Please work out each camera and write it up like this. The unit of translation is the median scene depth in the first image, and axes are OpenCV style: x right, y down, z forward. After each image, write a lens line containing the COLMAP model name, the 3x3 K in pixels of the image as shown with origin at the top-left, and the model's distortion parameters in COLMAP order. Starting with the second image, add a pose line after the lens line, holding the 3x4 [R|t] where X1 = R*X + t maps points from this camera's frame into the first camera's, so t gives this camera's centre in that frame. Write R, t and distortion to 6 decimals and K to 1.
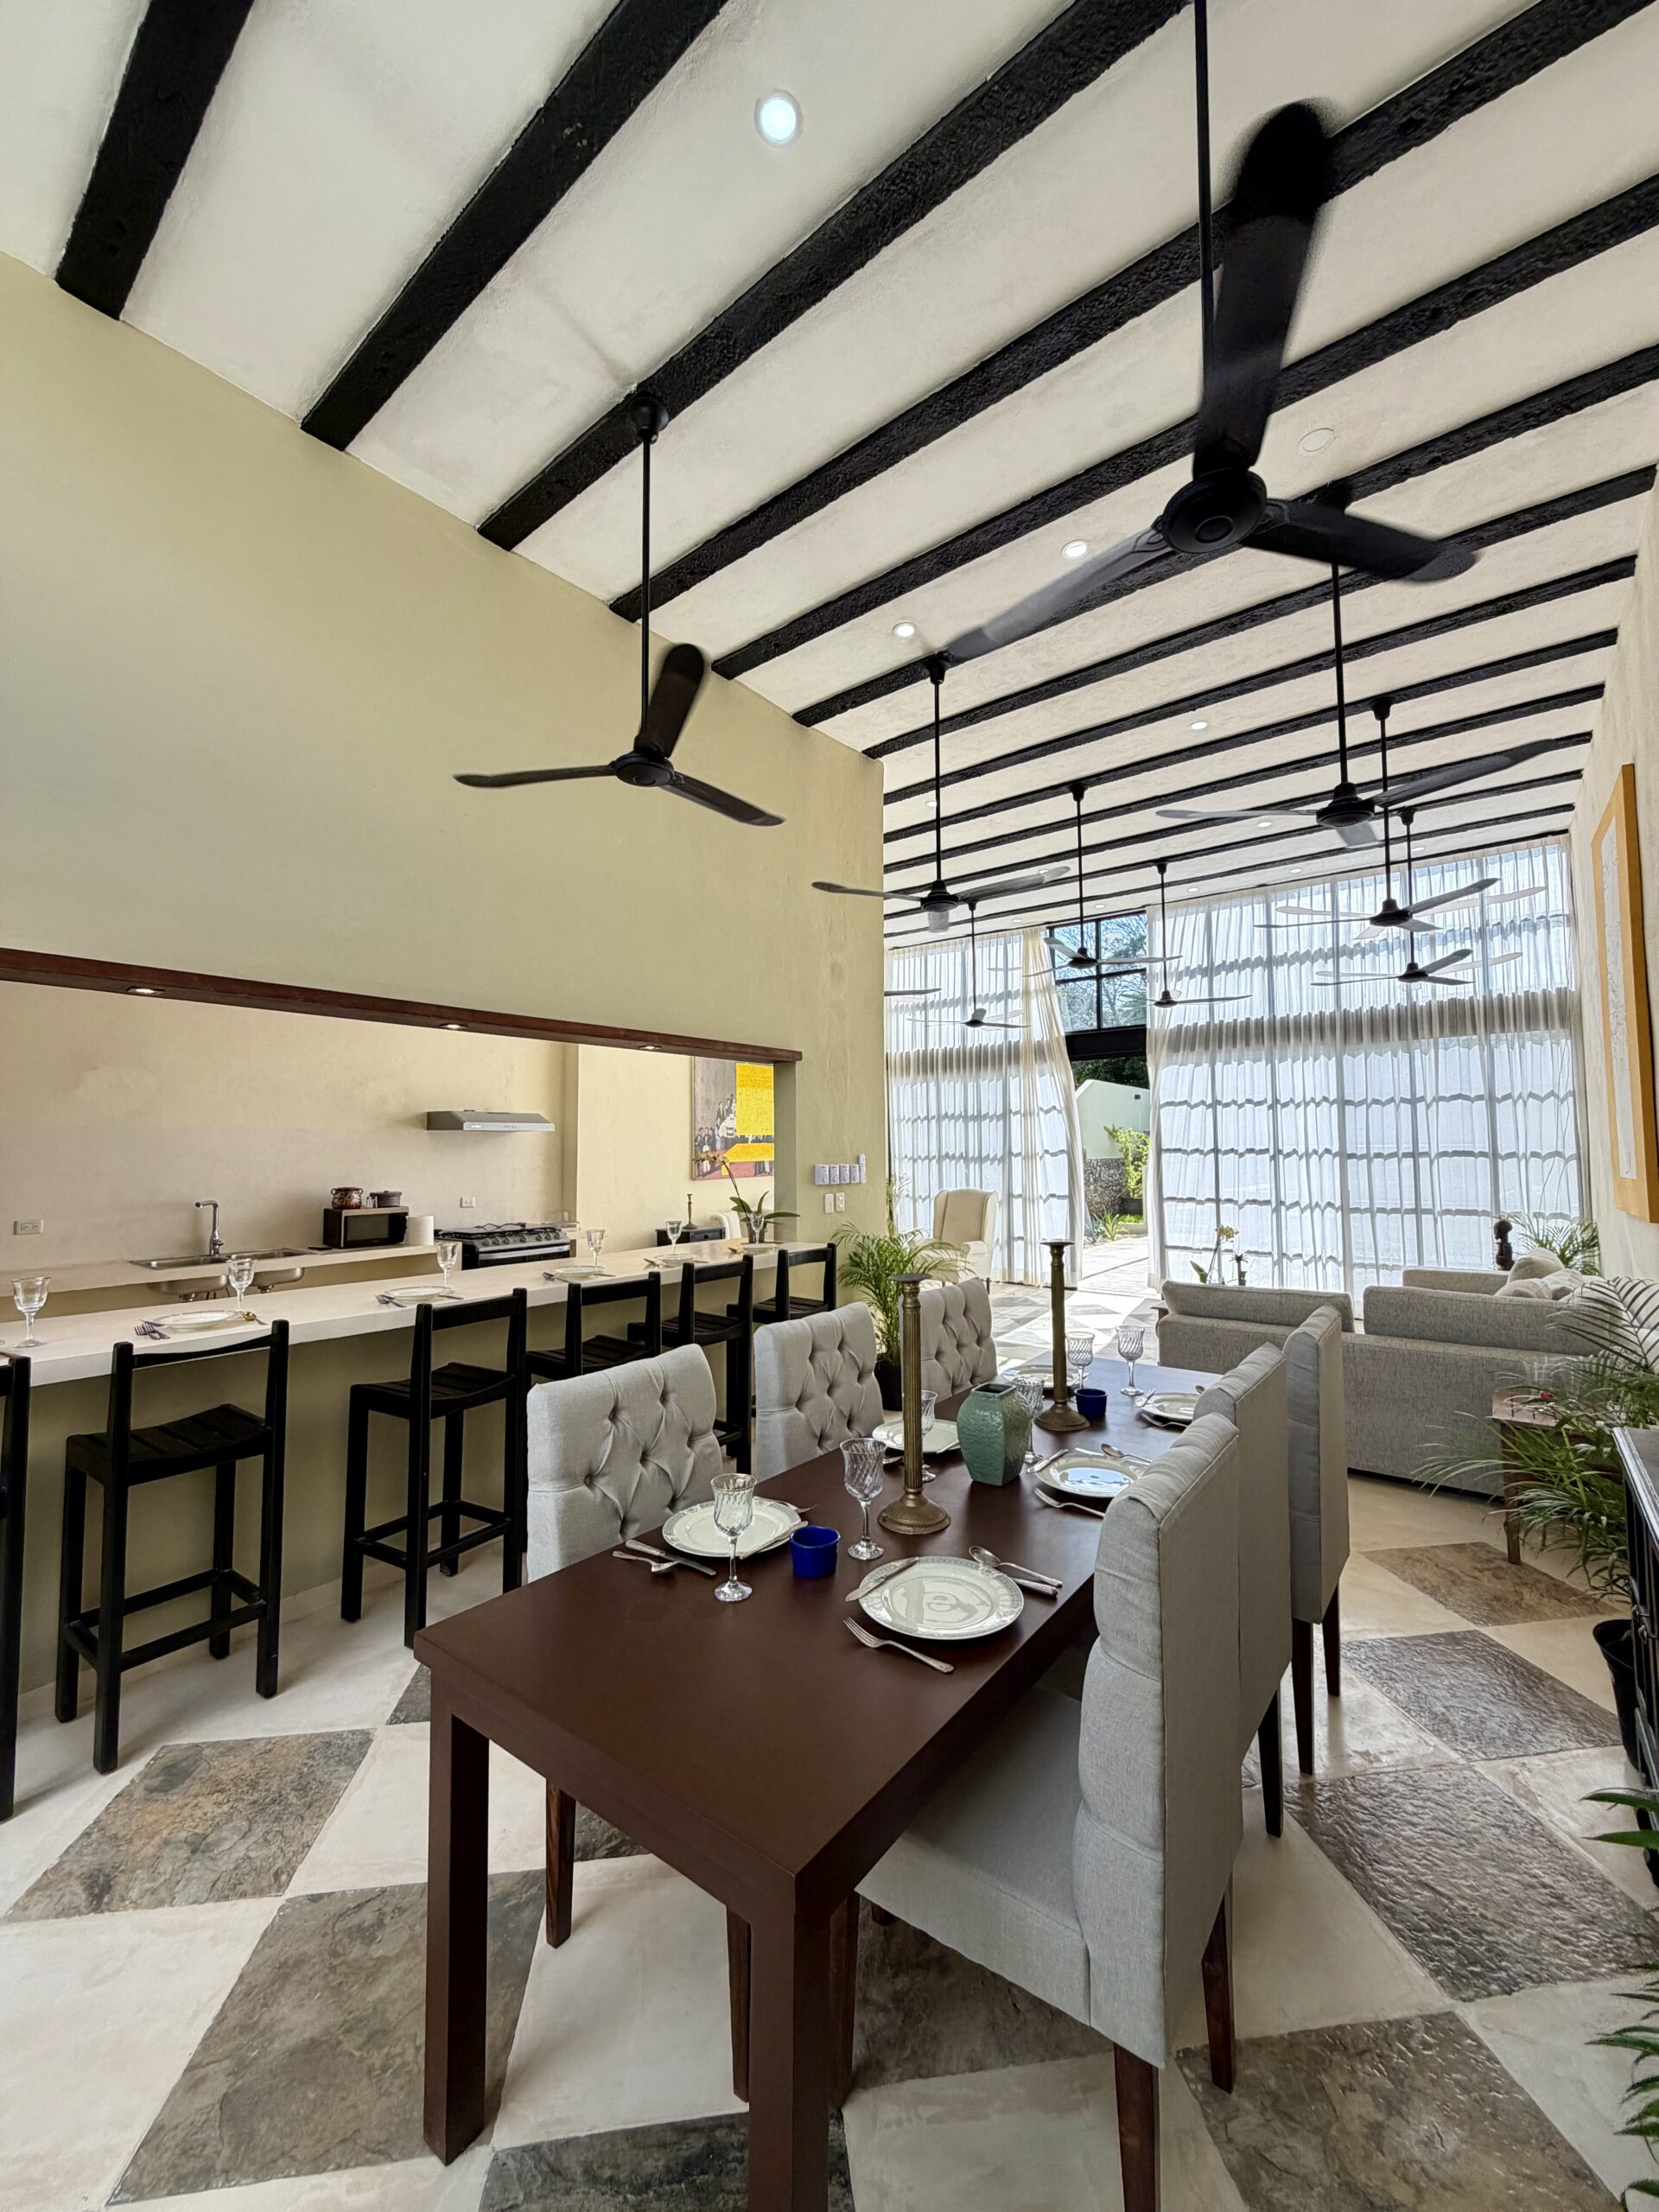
lens RADIAL K [[885.5, 0, 831.9], [0, 885.5, 1101.2], [0, 0, 1]] dist [0.000941, 0.000156]
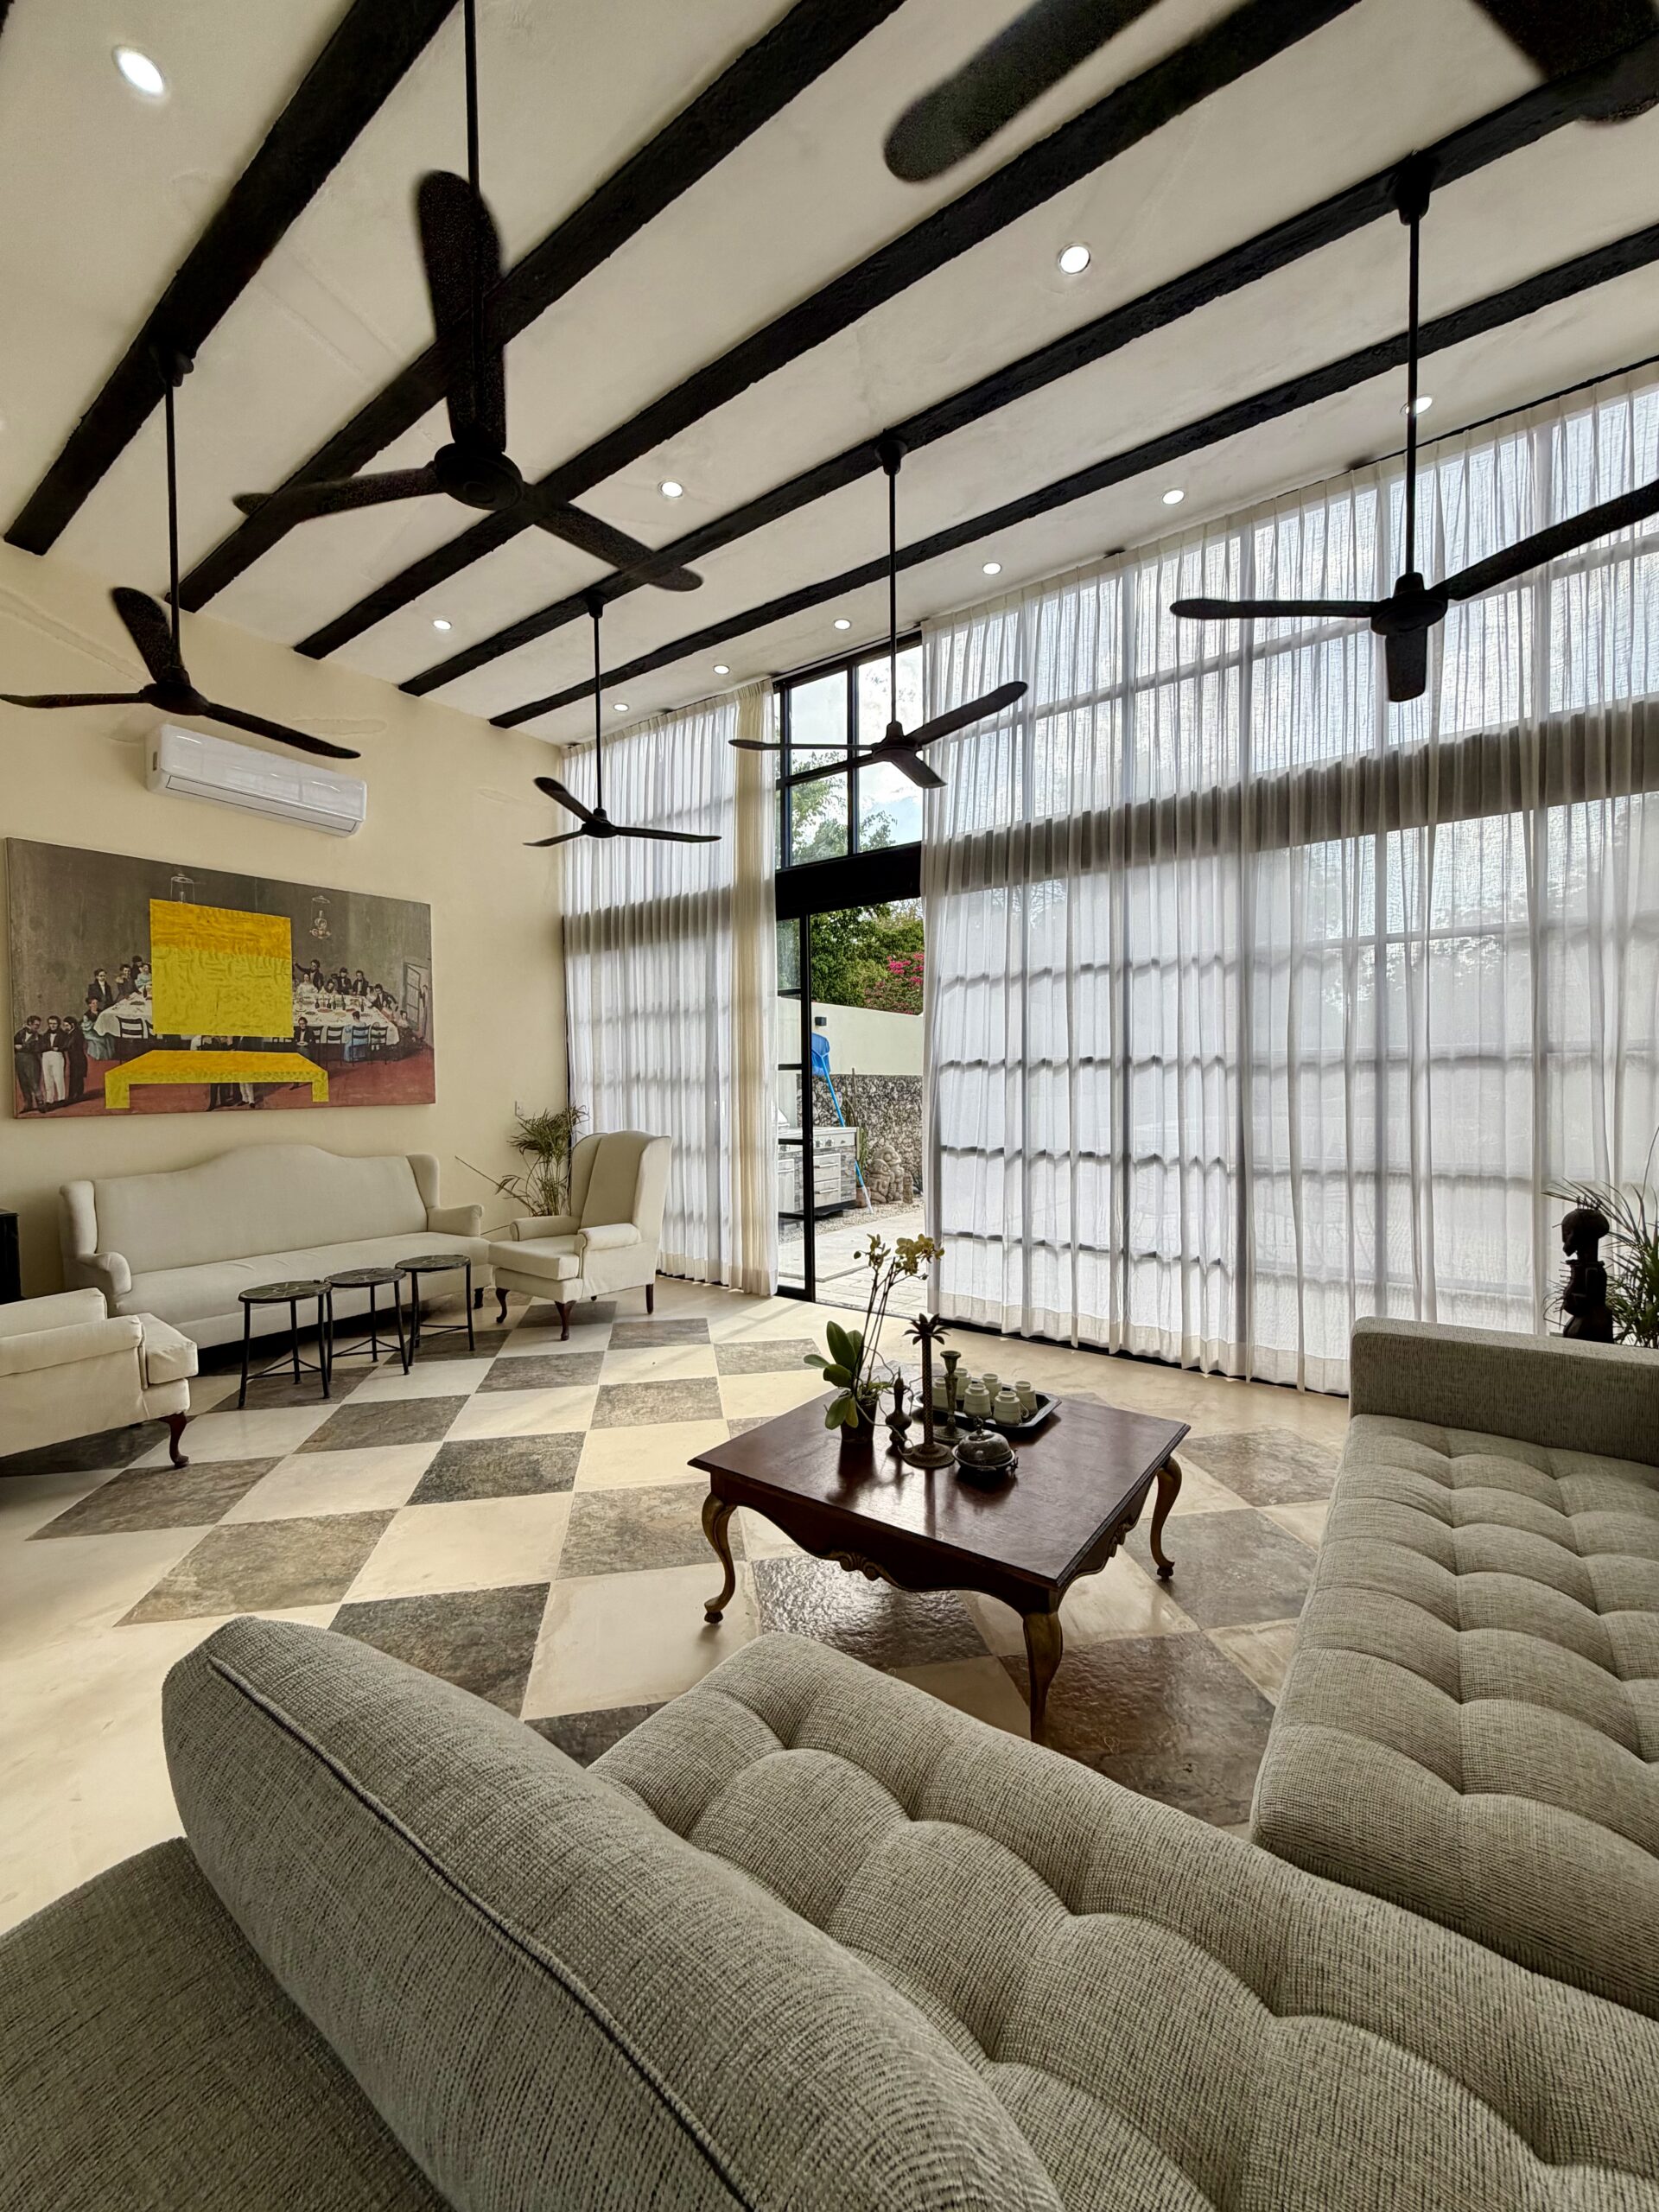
lens RADIAL K [[885.5, 0, 831.9], [0, 885.5, 1101.2], [0, 0, 1]] dist [0.000941, 0.000156]
pose [[0.998690, -0.001855, 0.051129, 0.392592], [-0.001724, 0.997555, 0.069870, 0.057846], [-0.051133, -0.069867, 0.996245, 0.628508]]
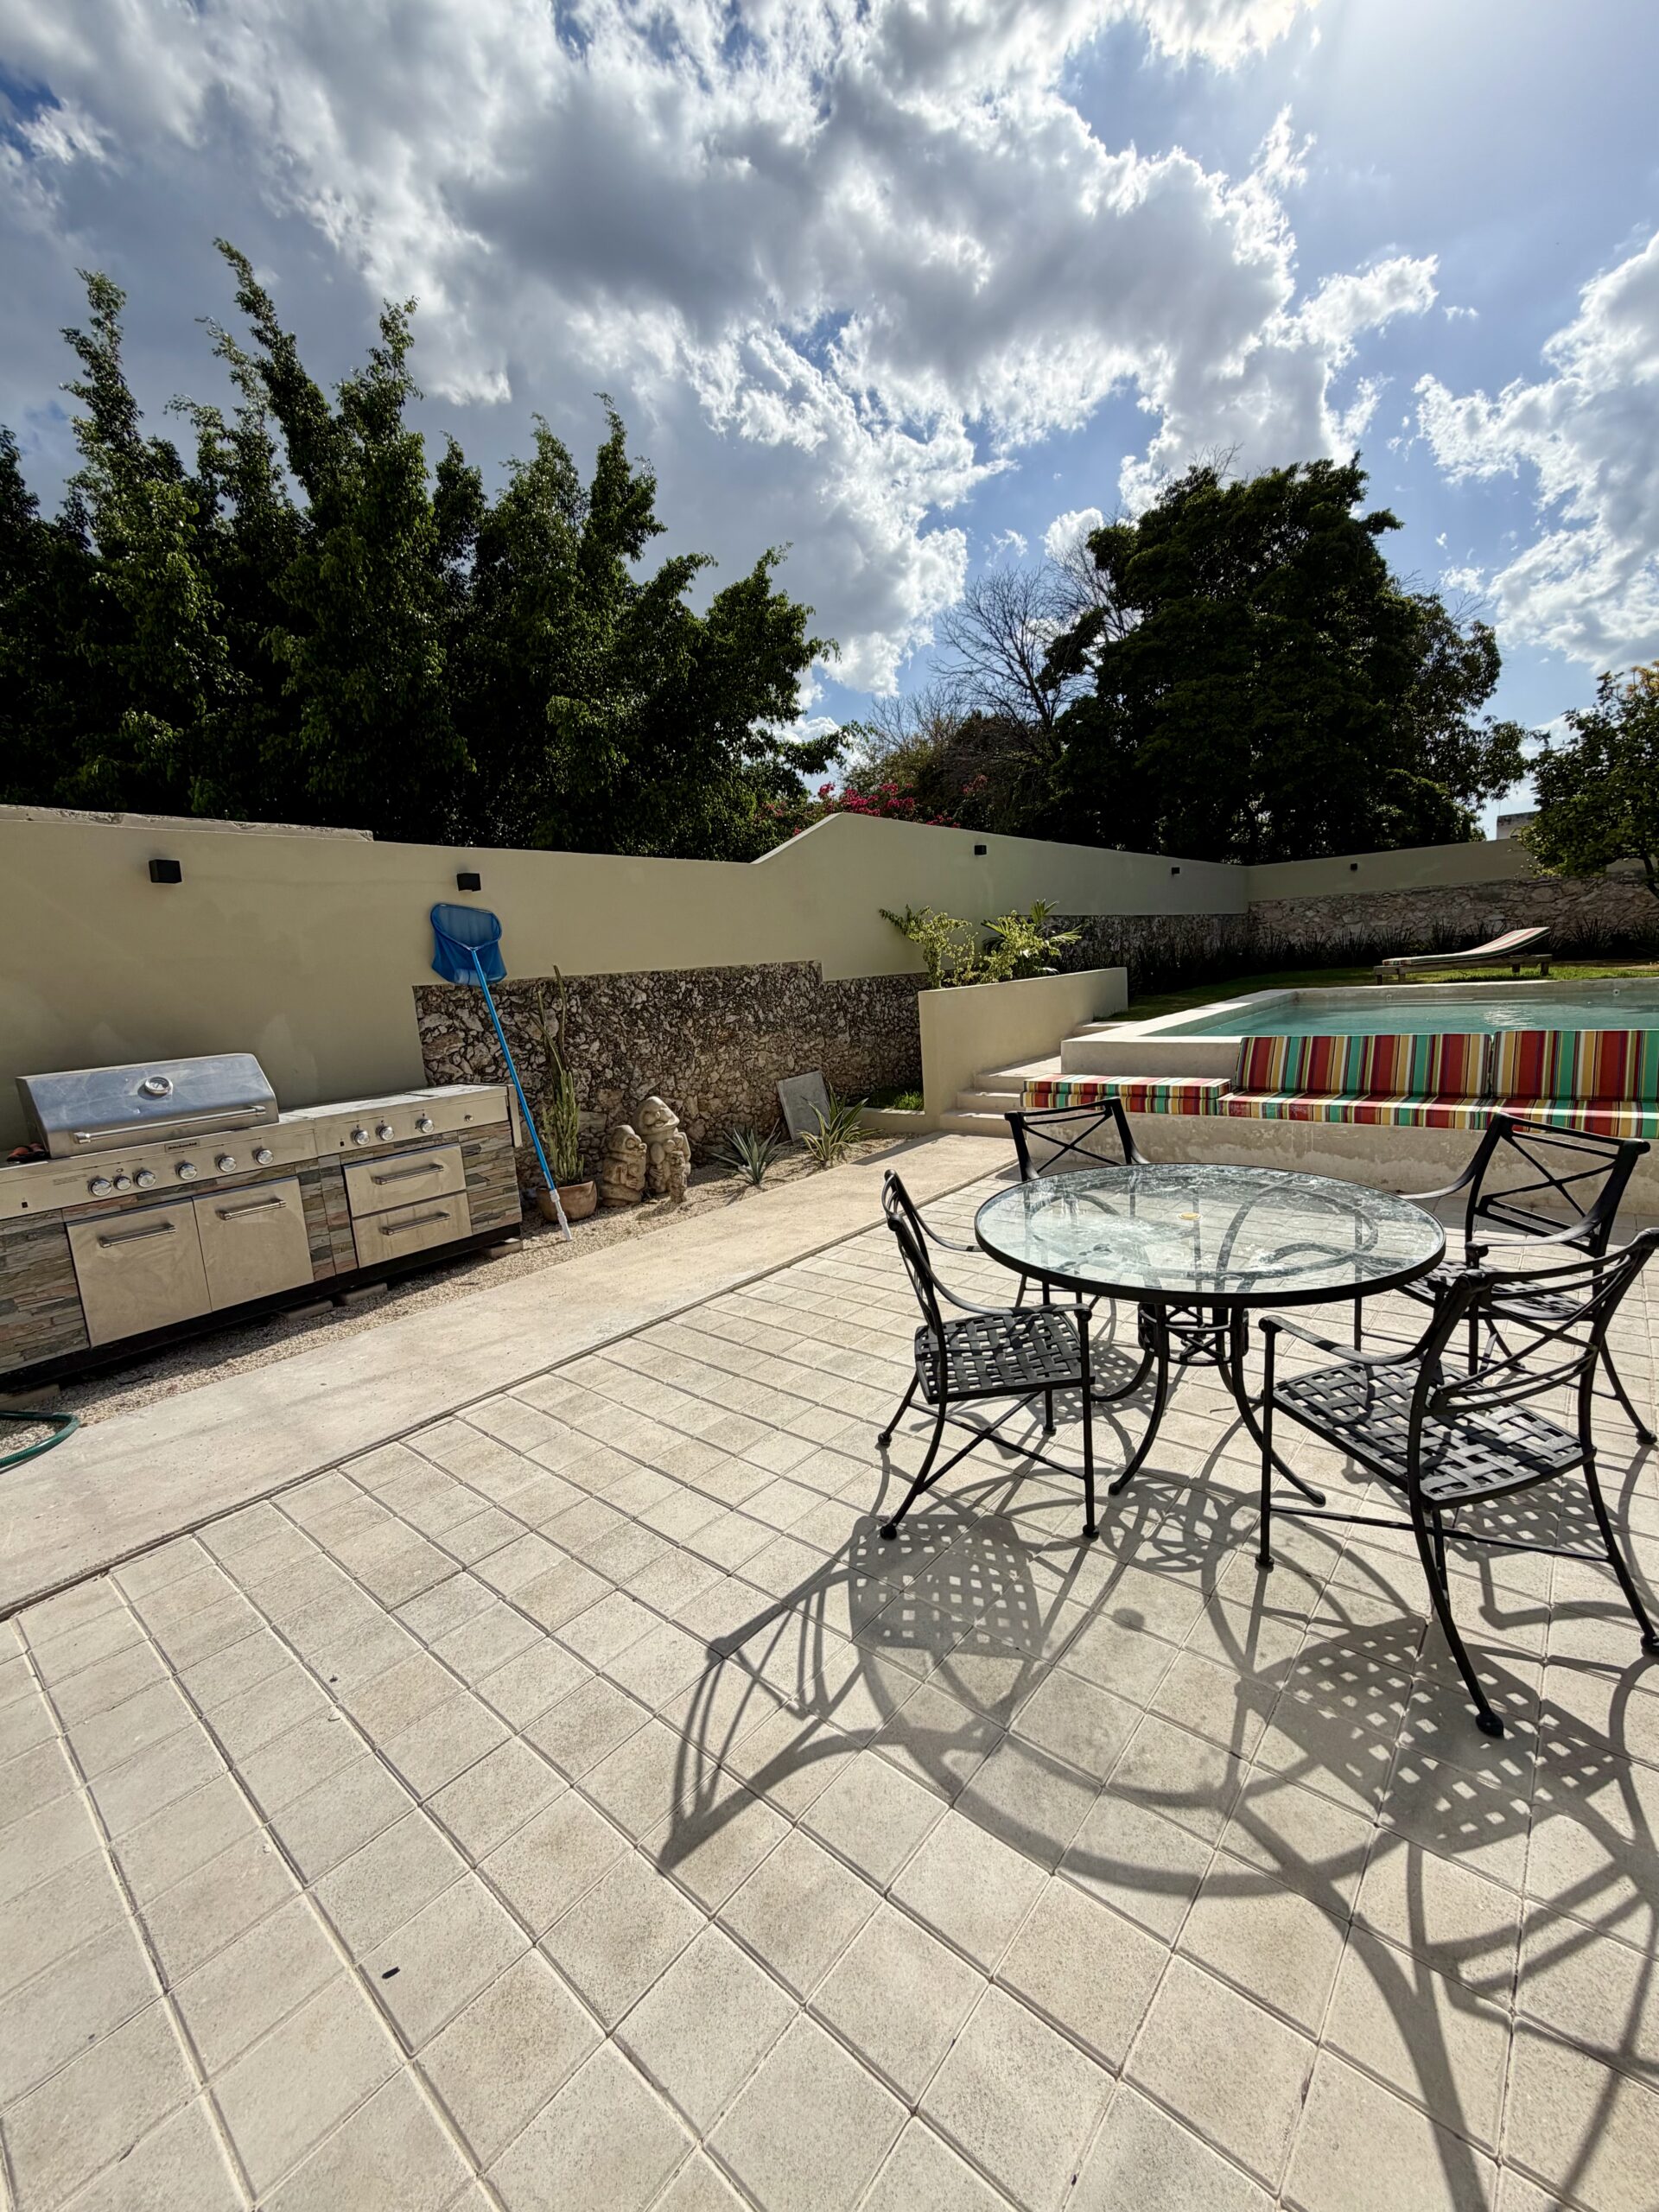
lens RADIAL K [[904.8, 0, 846.0], [0, 904.8, 1097.1], [0, 0, 1]] dist [0.002464, 0.000244]
pose [[0.997679, -0.059624, -0.032877, 0.840710], [0.065029, 0.977511, 0.200608, 0.076177], [0.020177, -0.202280, 0.979120, 1.351615]]
